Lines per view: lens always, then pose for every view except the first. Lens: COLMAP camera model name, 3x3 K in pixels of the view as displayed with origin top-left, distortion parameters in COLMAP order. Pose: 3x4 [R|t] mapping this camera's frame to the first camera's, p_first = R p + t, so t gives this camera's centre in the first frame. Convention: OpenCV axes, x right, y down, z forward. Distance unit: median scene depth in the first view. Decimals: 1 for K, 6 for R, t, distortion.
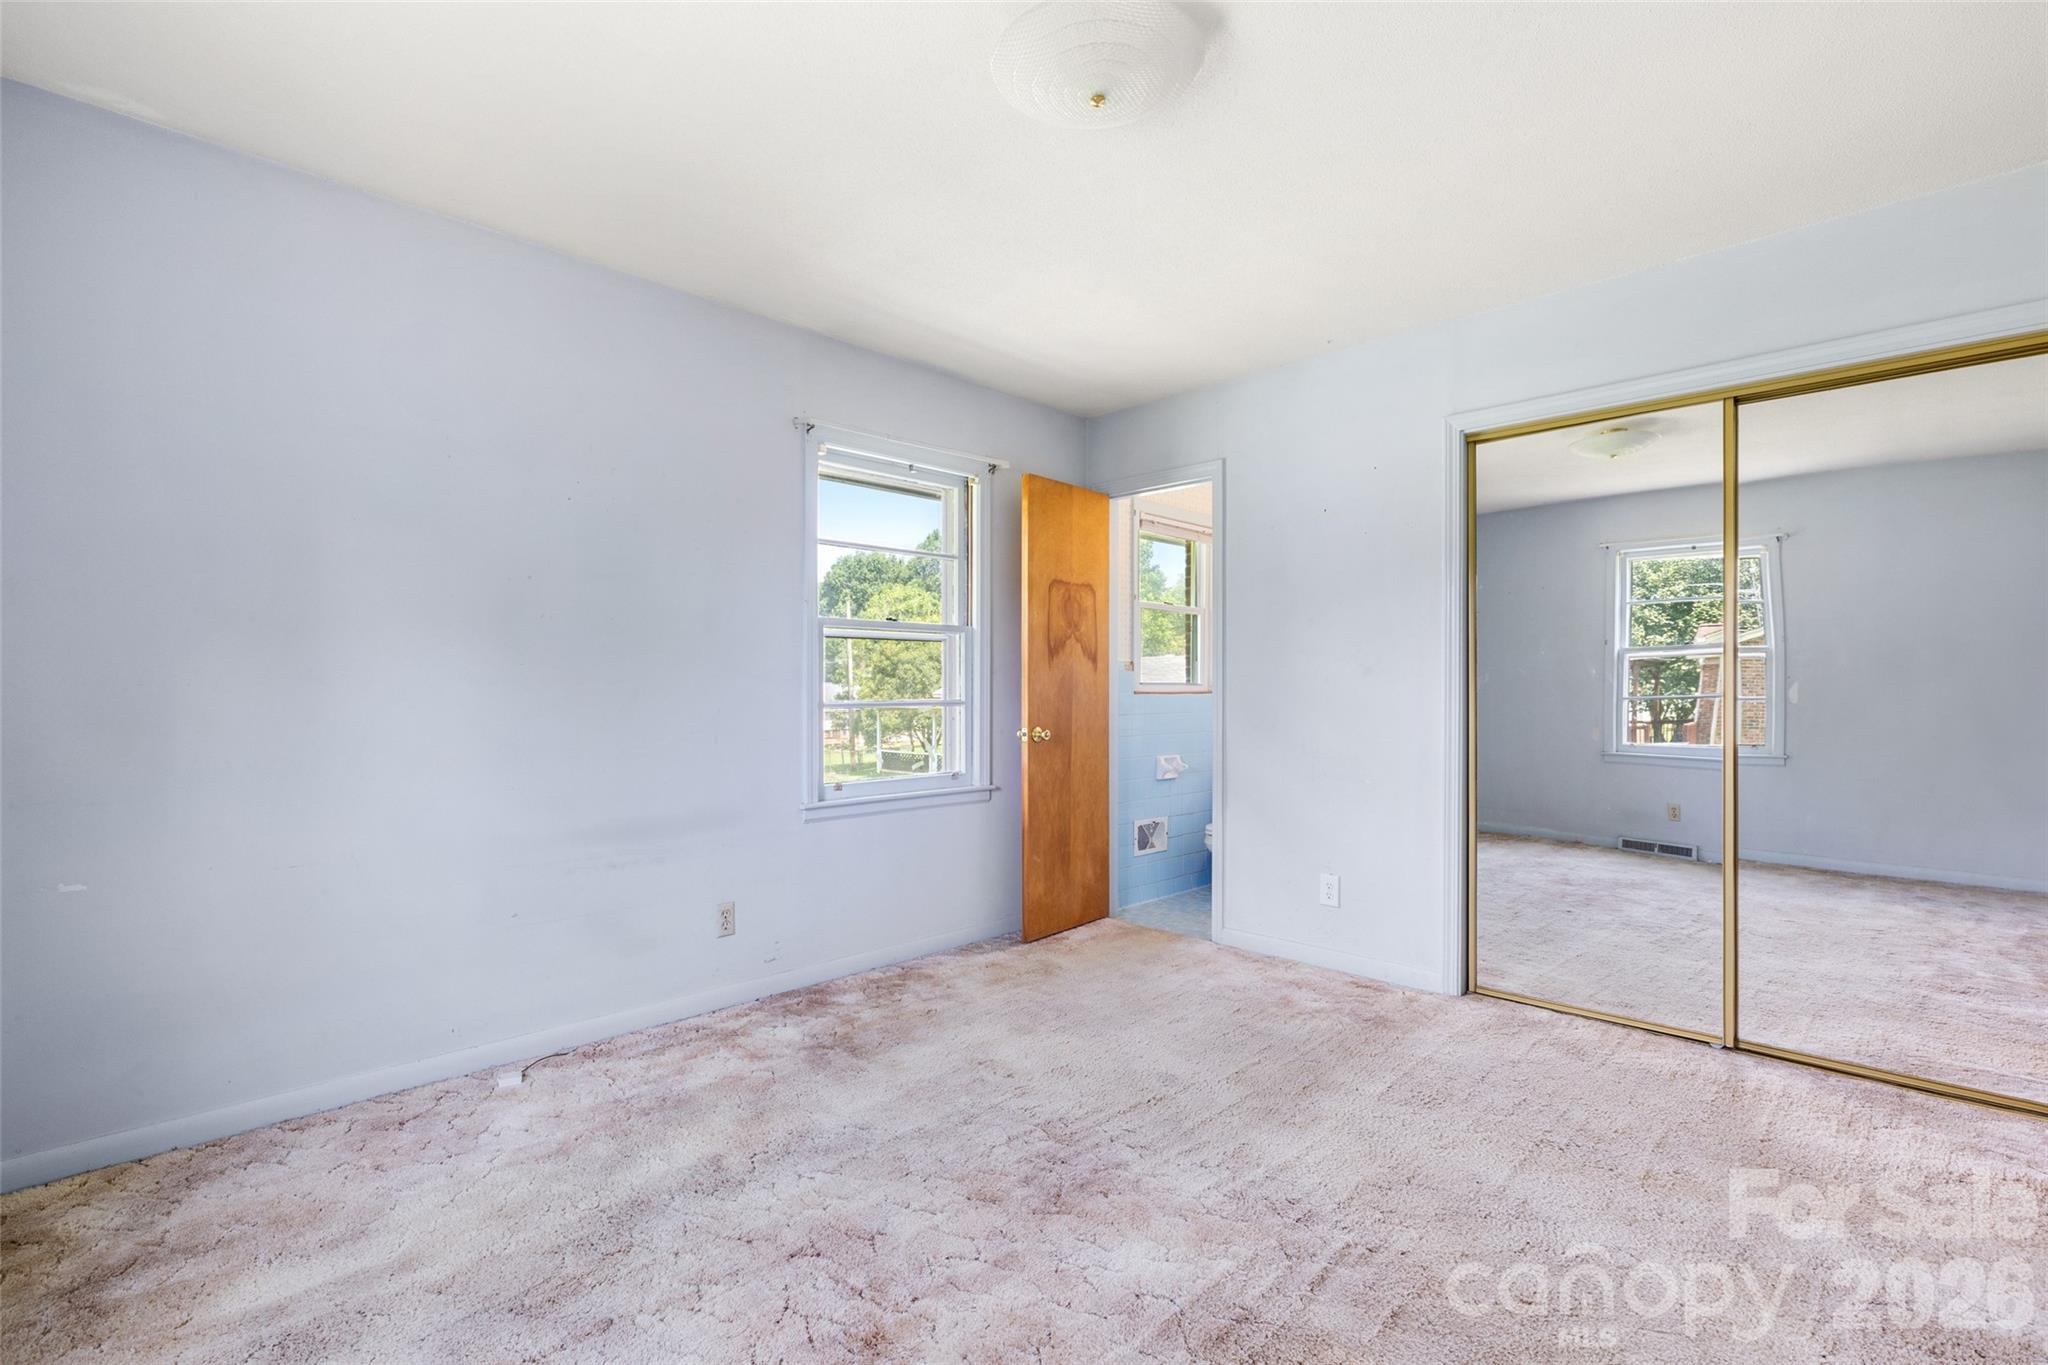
lens RADIAL K [[943.3, 0, 1012.4], [0, 943.3, 681.7], [0, 0, 1]] dist [-0.001078, 0.000914]
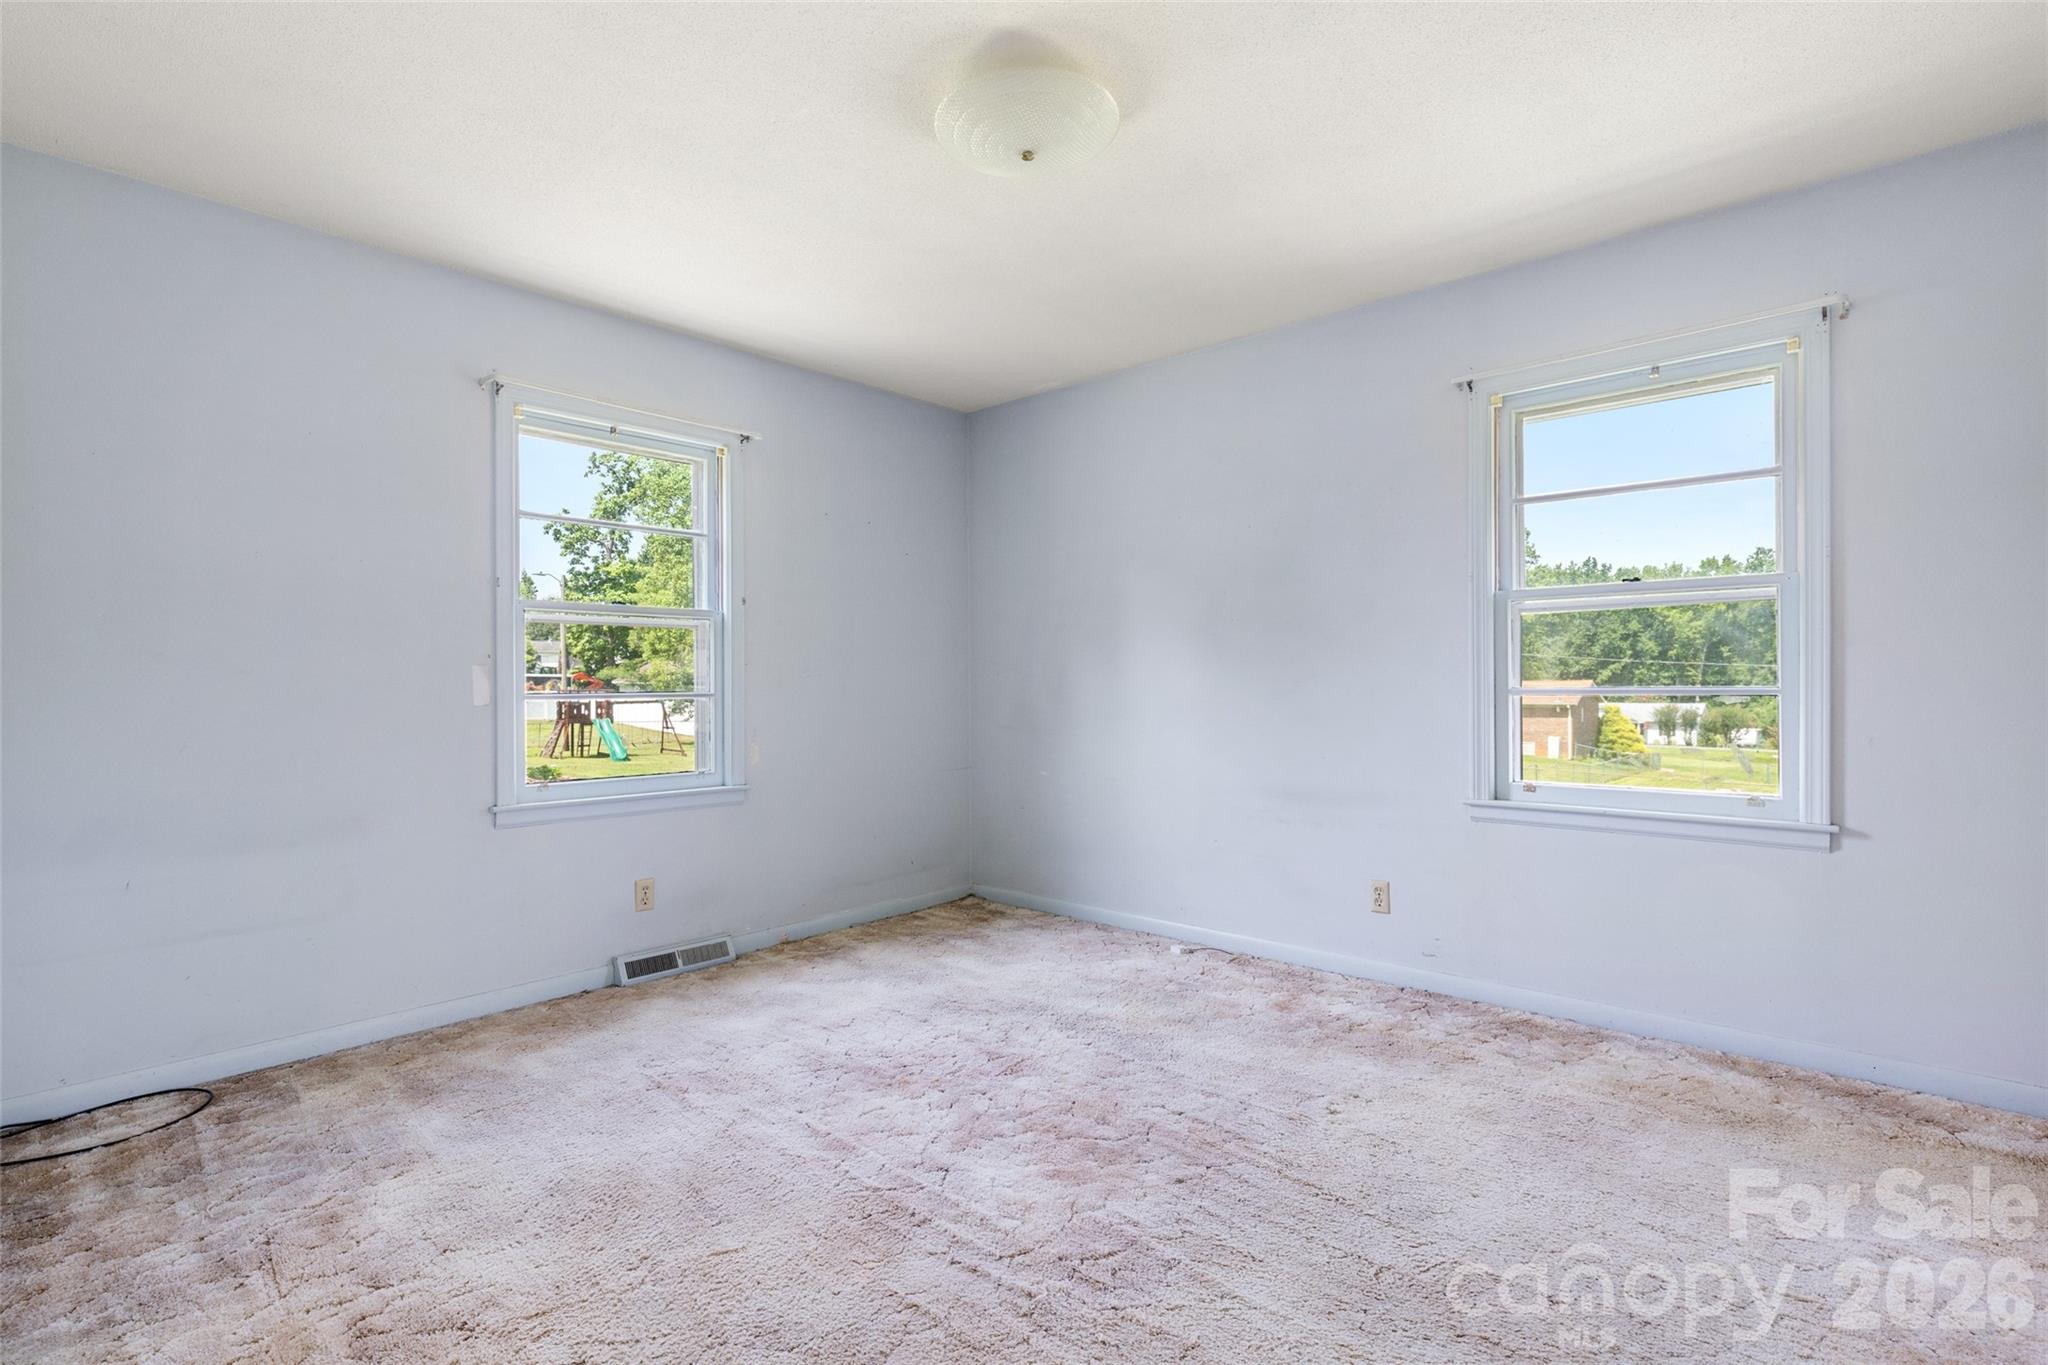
lens RADIAL K [[969.1, 0, 1010.9], [0, 969.1, 675.9], [0, 0, 1]] dist [-0.000970, 0.000385]
pose [[0.041344, -0.007061, -0.999120, 0.802642], [0.011764, 0.999909, -0.006580, 0.013394], [0.999076, -0.011481, 0.041423, 0.601840]]
